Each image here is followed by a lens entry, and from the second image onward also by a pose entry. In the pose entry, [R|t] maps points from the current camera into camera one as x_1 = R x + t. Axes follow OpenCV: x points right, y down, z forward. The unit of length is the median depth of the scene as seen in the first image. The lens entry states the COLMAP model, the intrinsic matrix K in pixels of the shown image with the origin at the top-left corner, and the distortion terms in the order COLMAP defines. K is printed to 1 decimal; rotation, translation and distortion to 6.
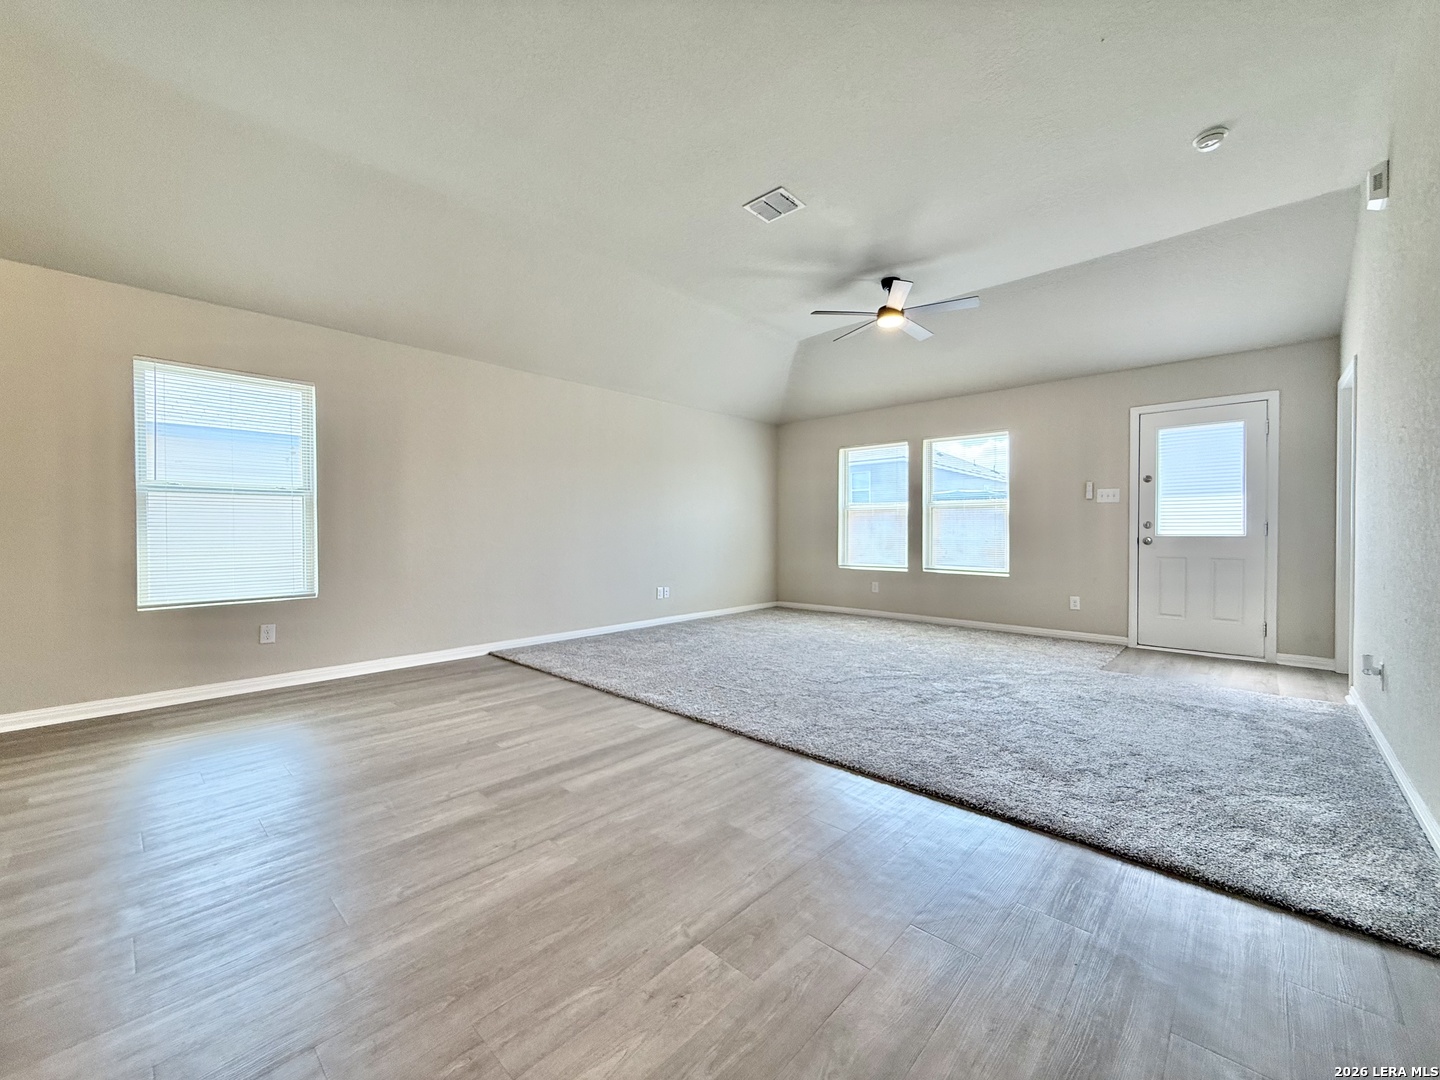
lens RADIAL K [[573.7, 0, 717.6], [0, 573.7, 538.3], [0, 0, 1]] dist [0.001354, -0.000637]
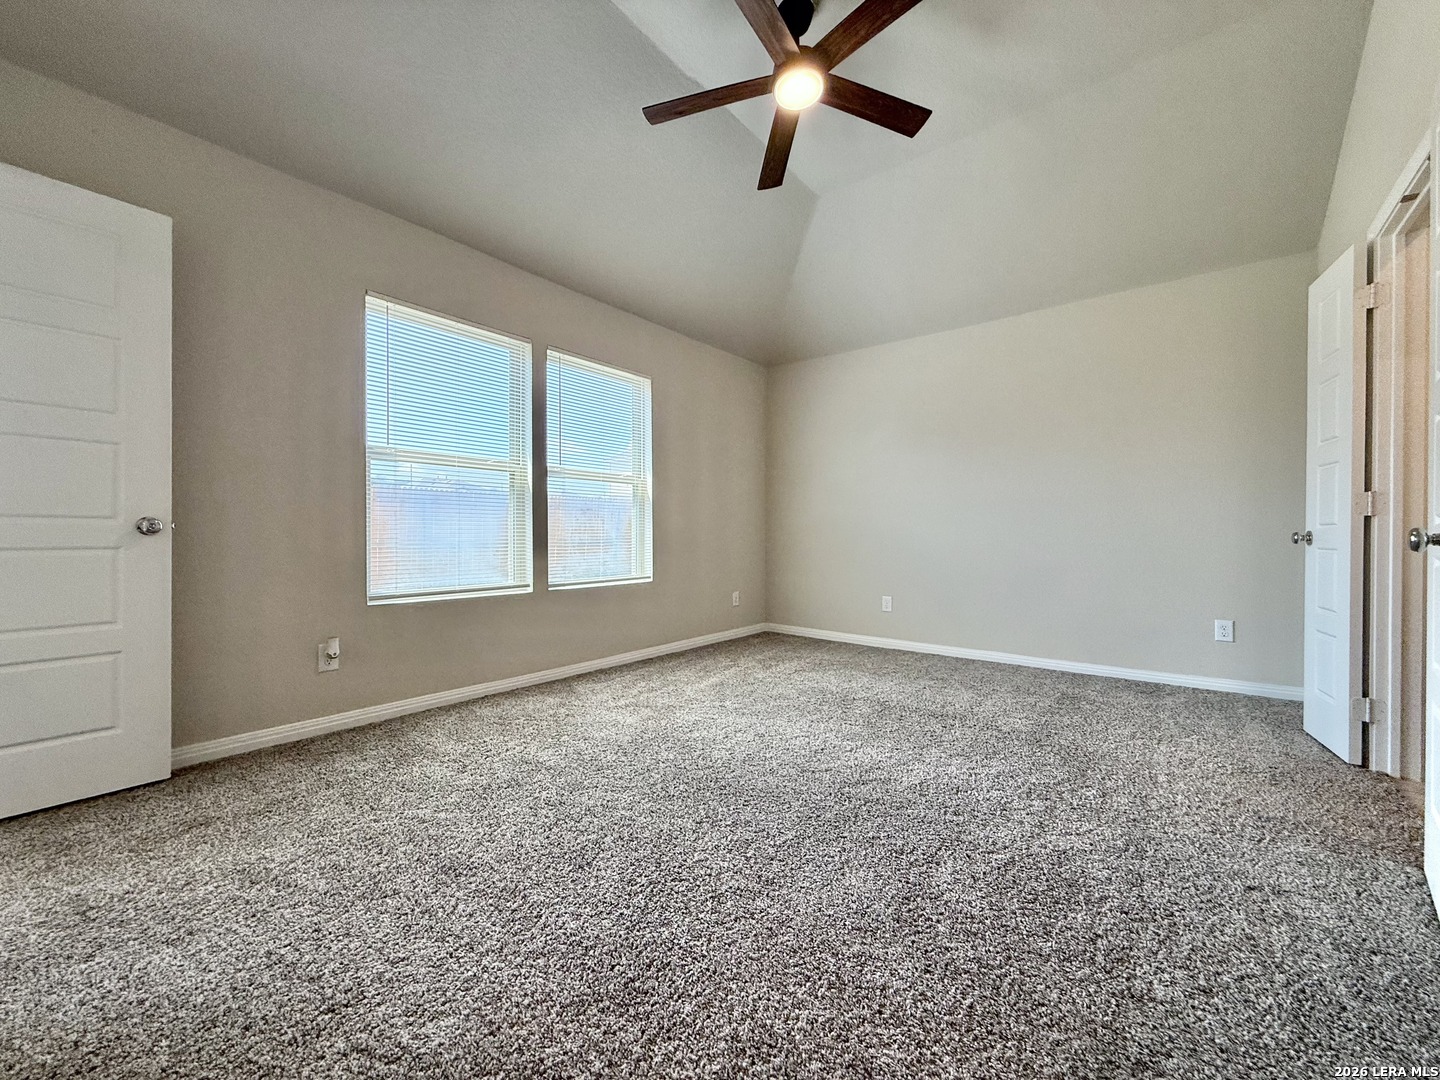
lens RADIAL K [[576.8, 0, 716.9], [0, 576.8, 537.7], [0, 0, 1]] dist [0.001624, -0.000018]
pose [[-0.077532, -0.013443, 0.996899, -0.281010], [0.004186, 0.999896, 0.013809, 0.004784], [-0.996981, 0.005244, -0.077467, 1.133867]]
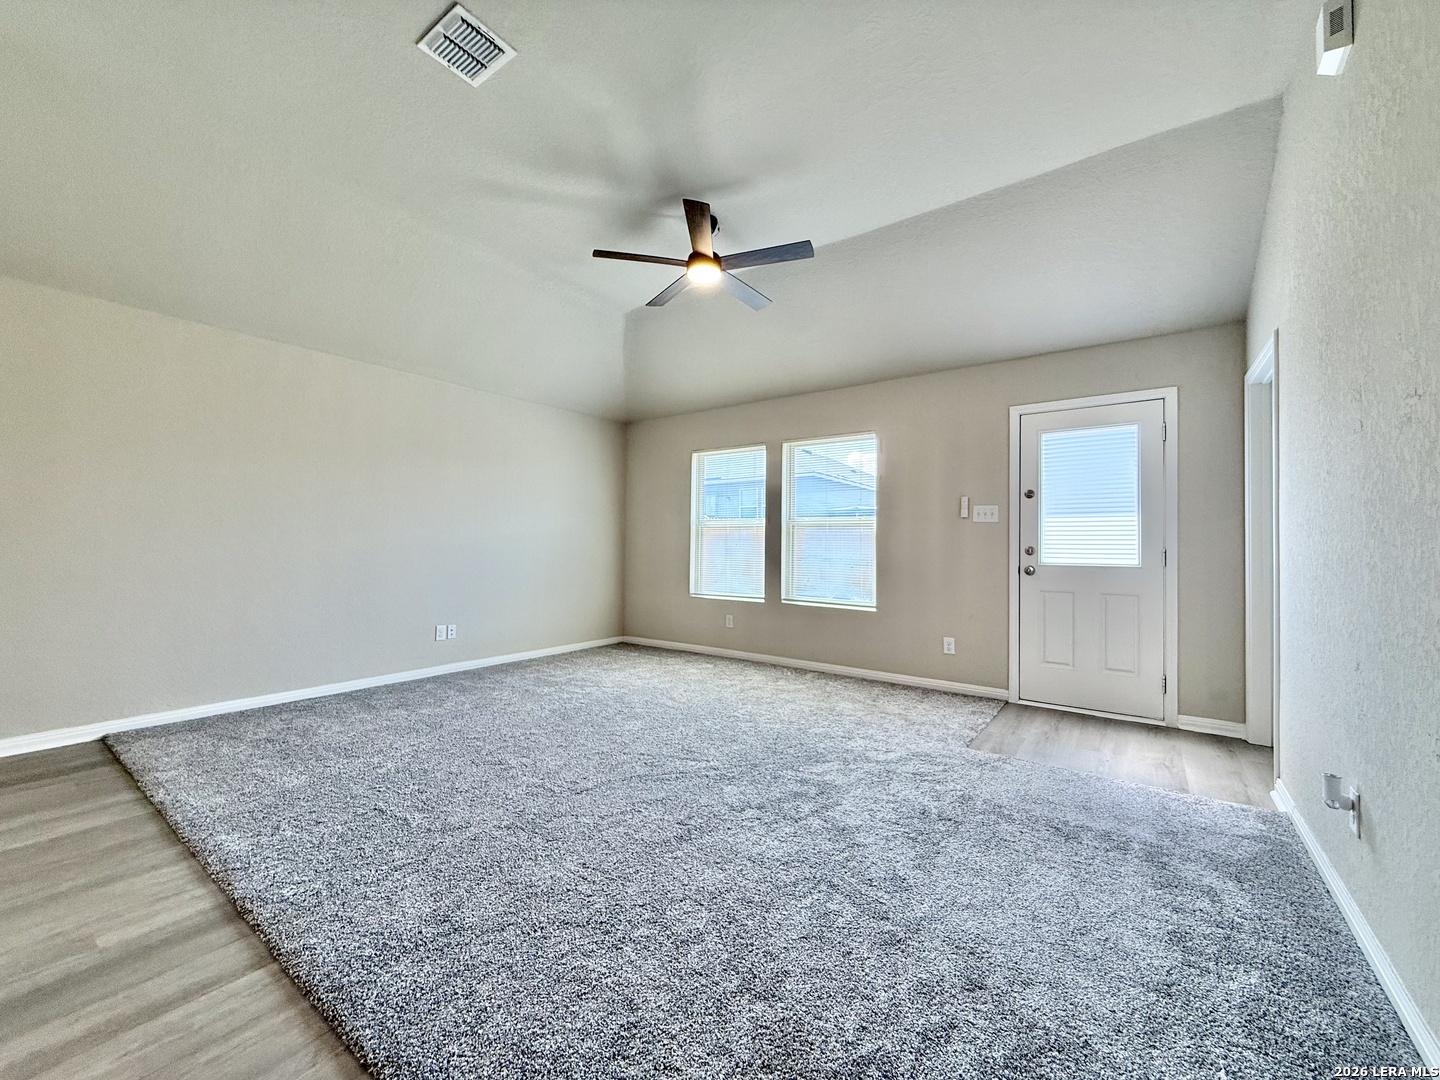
lens RADIAL K [[573.7, 0, 717.6], [0, 573.7, 538.3], [0, 0, 1]] dist [0.001354, -0.000637]
pose [[0.992955, 0.010950, 0.117989, 0.218311], [-0.008048, 0.999654, -0.025042, -0.017294], [-0.118223, 0.023916, 0.992699, 0.250980]]
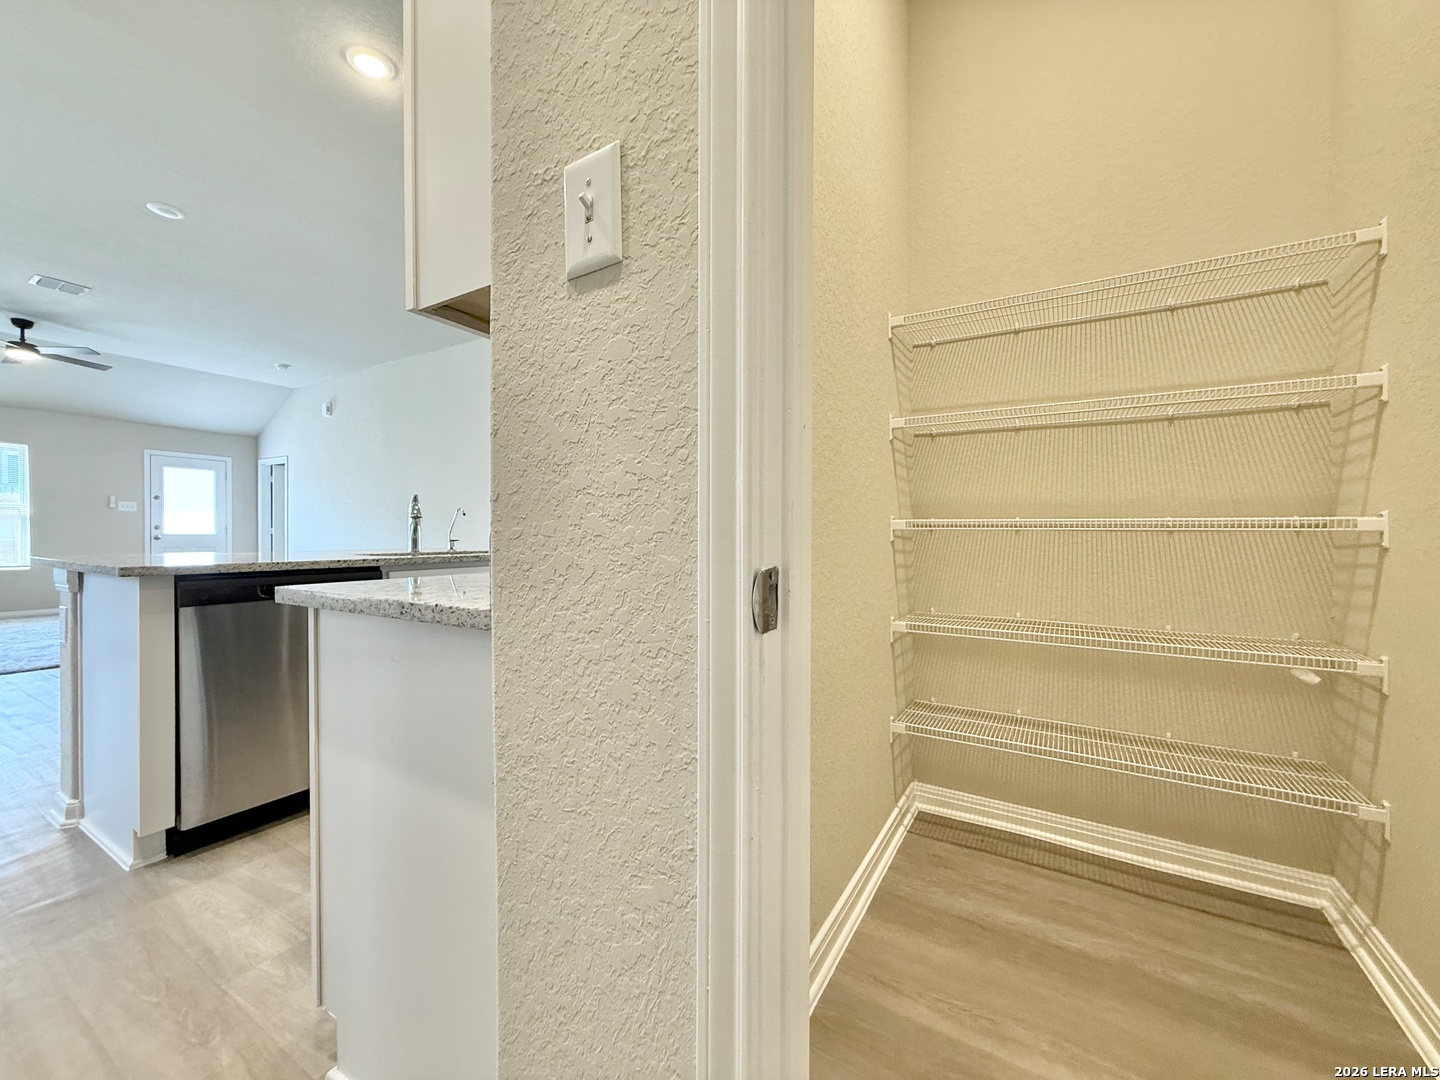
lens RADIAL K [[577.2, 0, 713.9], [0, 577.2, 538.6], [0, 0, 1]] dist [0.000345, 0.000374]
pose [[-0.204494, -0.006078, 0.978849, -1.090484], [0.007624, 0.999941, 0.007801, 0.006670], [-0.978838, 0.009058, -0.204436, -0.151976]]
